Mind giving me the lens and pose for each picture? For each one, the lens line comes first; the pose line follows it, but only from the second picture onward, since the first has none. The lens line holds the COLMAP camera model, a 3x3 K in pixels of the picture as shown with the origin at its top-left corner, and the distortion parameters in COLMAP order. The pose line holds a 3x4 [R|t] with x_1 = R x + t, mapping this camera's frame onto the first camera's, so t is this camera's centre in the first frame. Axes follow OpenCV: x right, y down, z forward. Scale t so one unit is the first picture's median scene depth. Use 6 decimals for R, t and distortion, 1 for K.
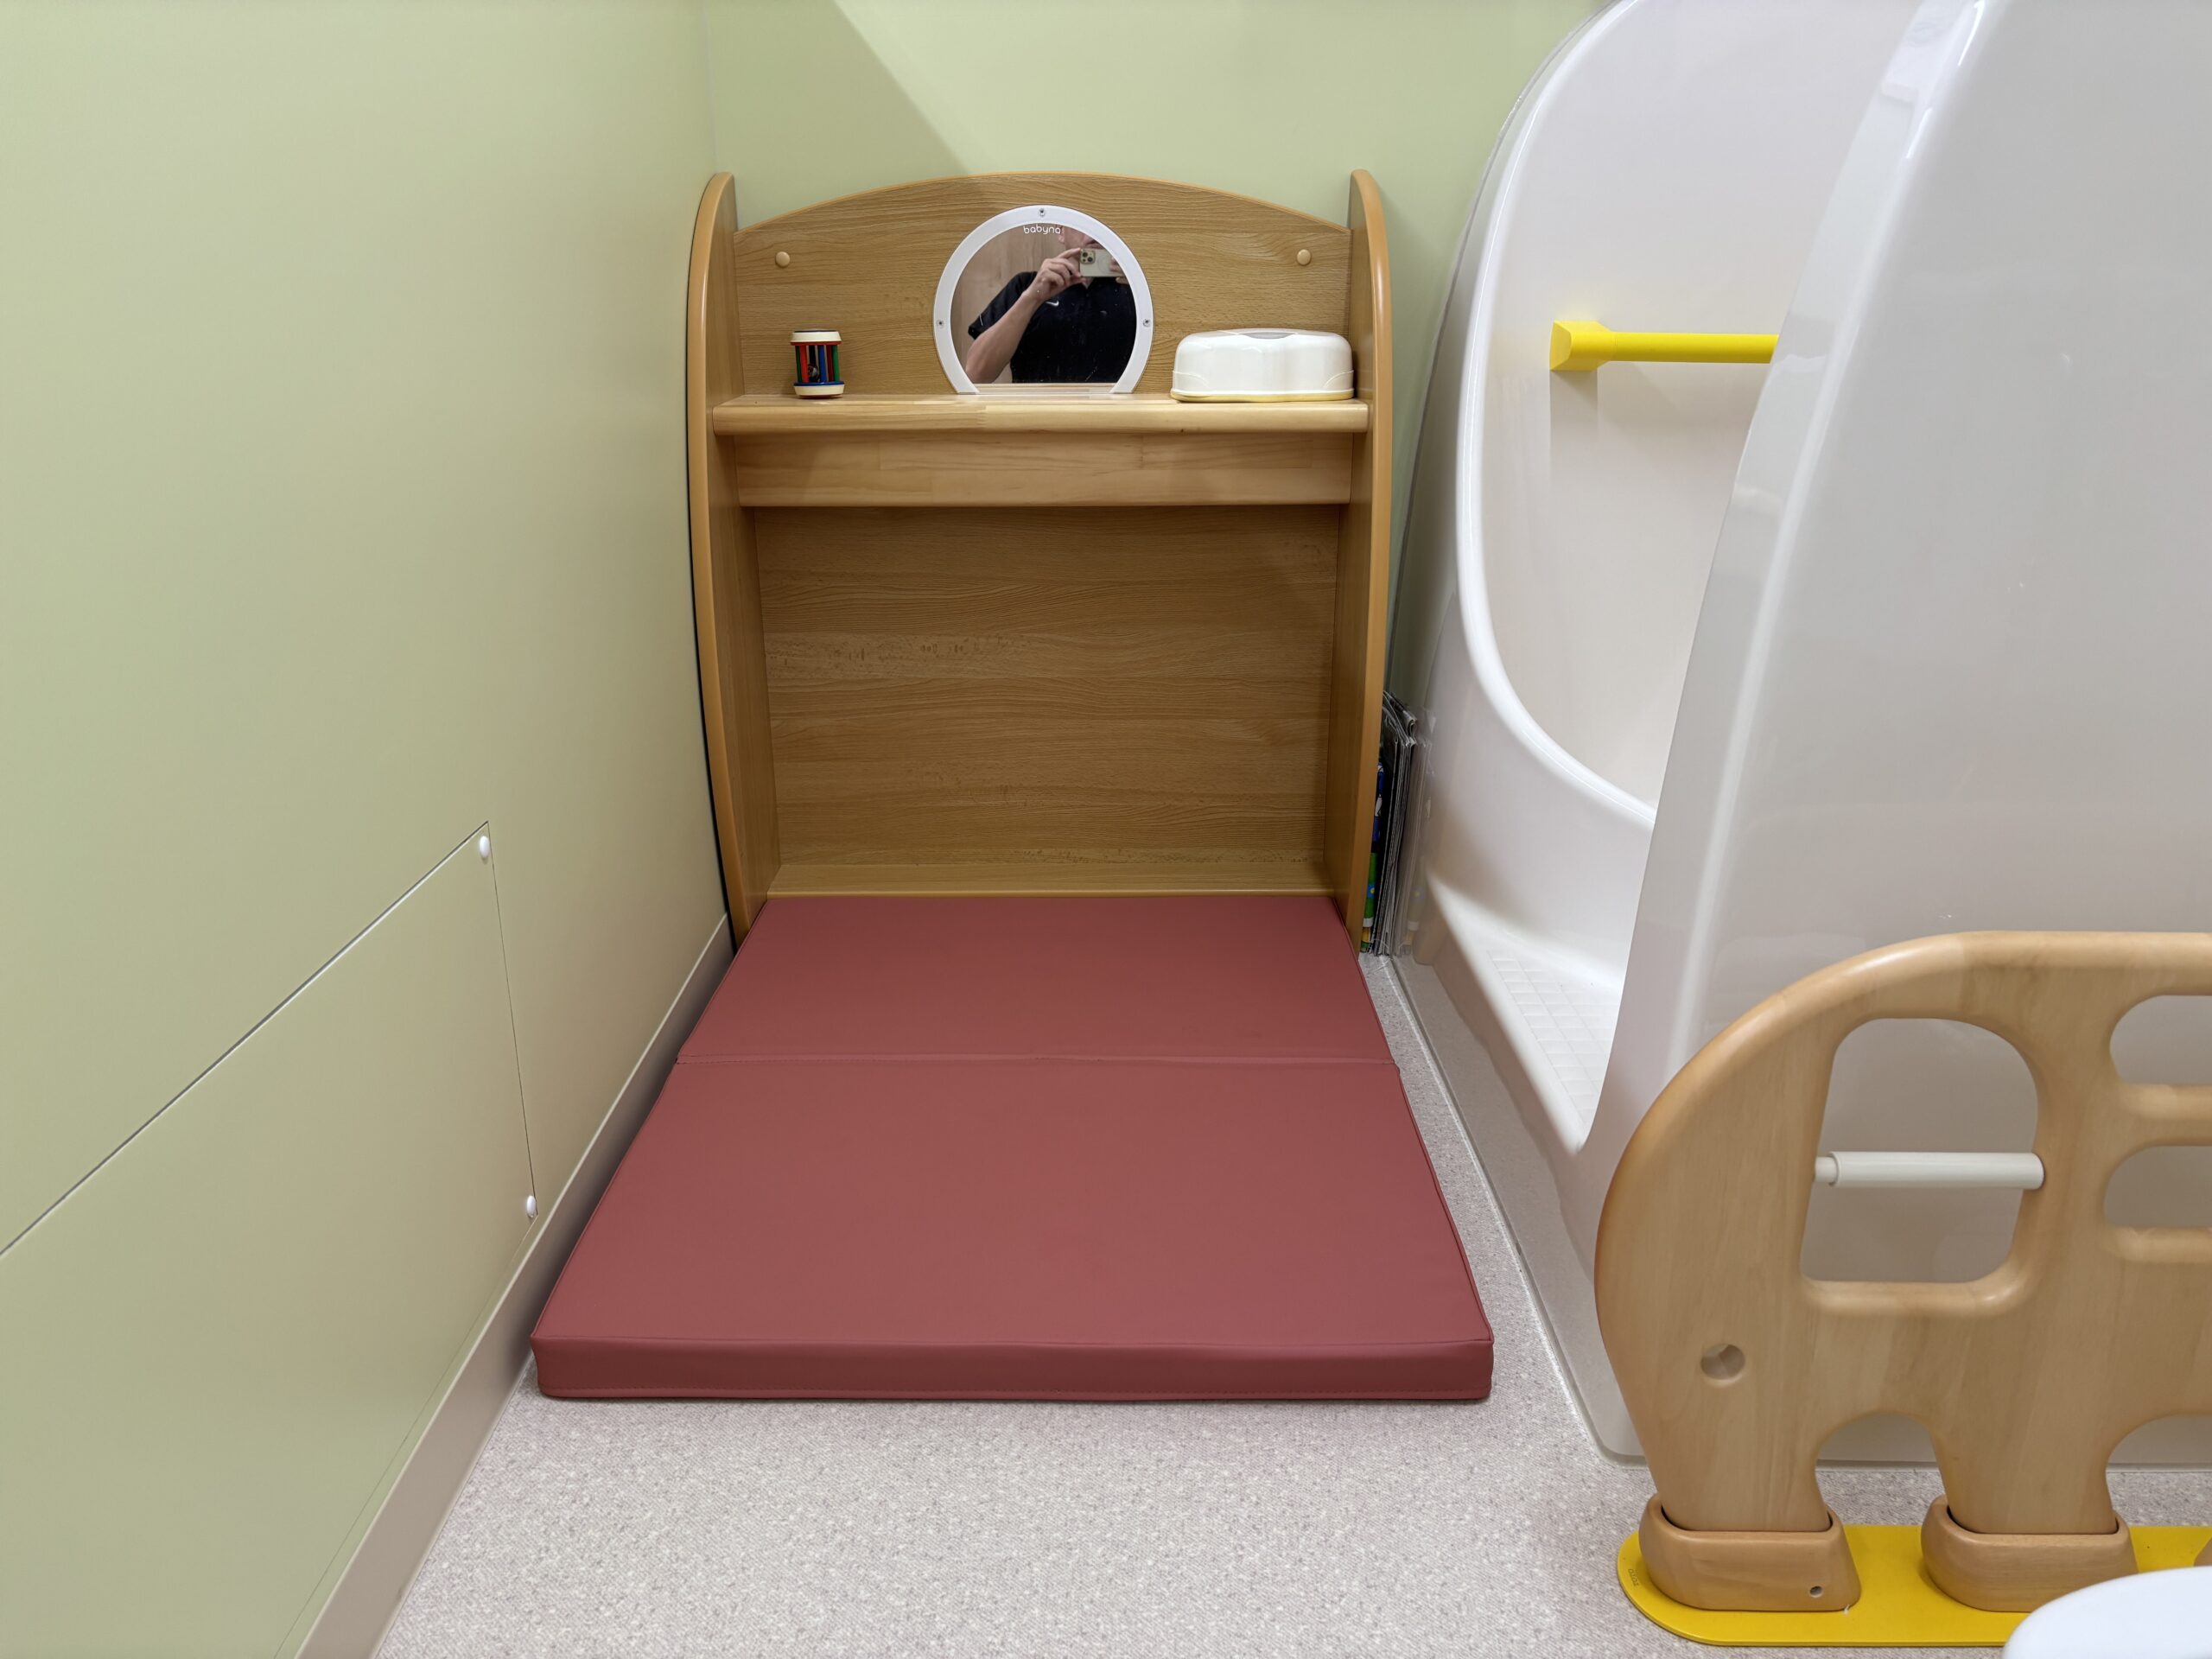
lens RADIAL K [[1659.3, 0, 1114.6], [0, 1659.3, 828.9], [0, 0, 1]] dist [0.063970, -0.081811]
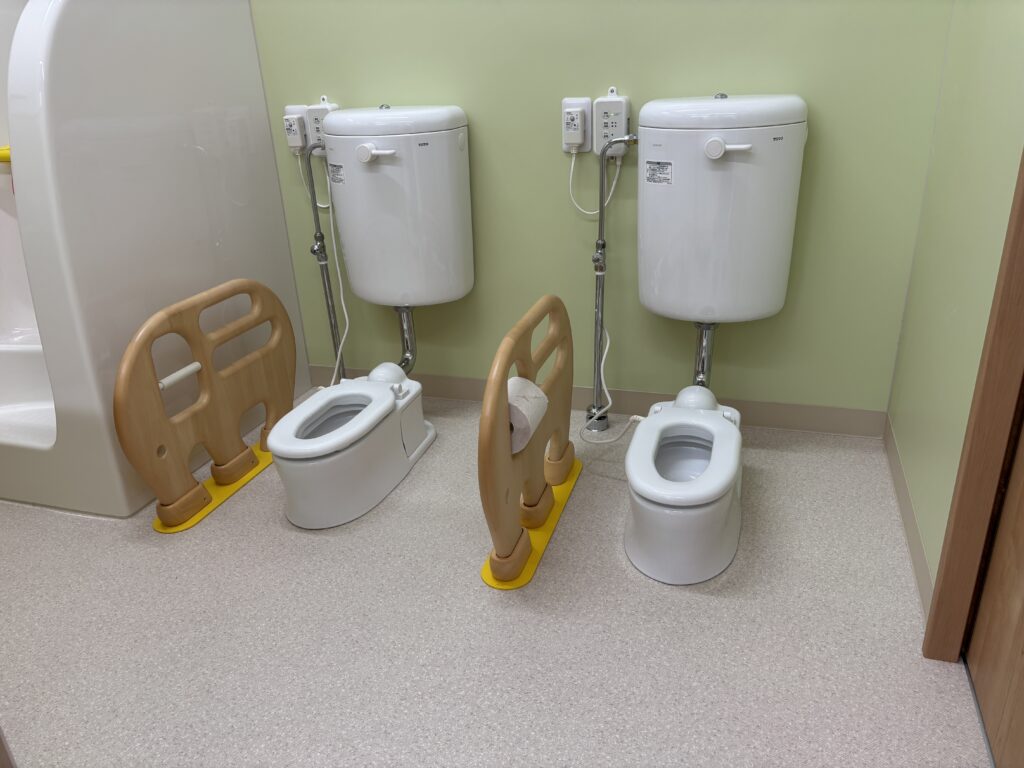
lens RADIAL K [[768.1, 0, 516.0], [0, 768.1, 383.7], [0, 0, 1]] dist [0.063970, -0.081811]
pose [[0.297948, -0.391730, 0.870503, -0.771225], [0.353410, 0.892388, 0.280616, 0.003064], [-0.886752, 0.224035, 0.404326, -0.333638]]
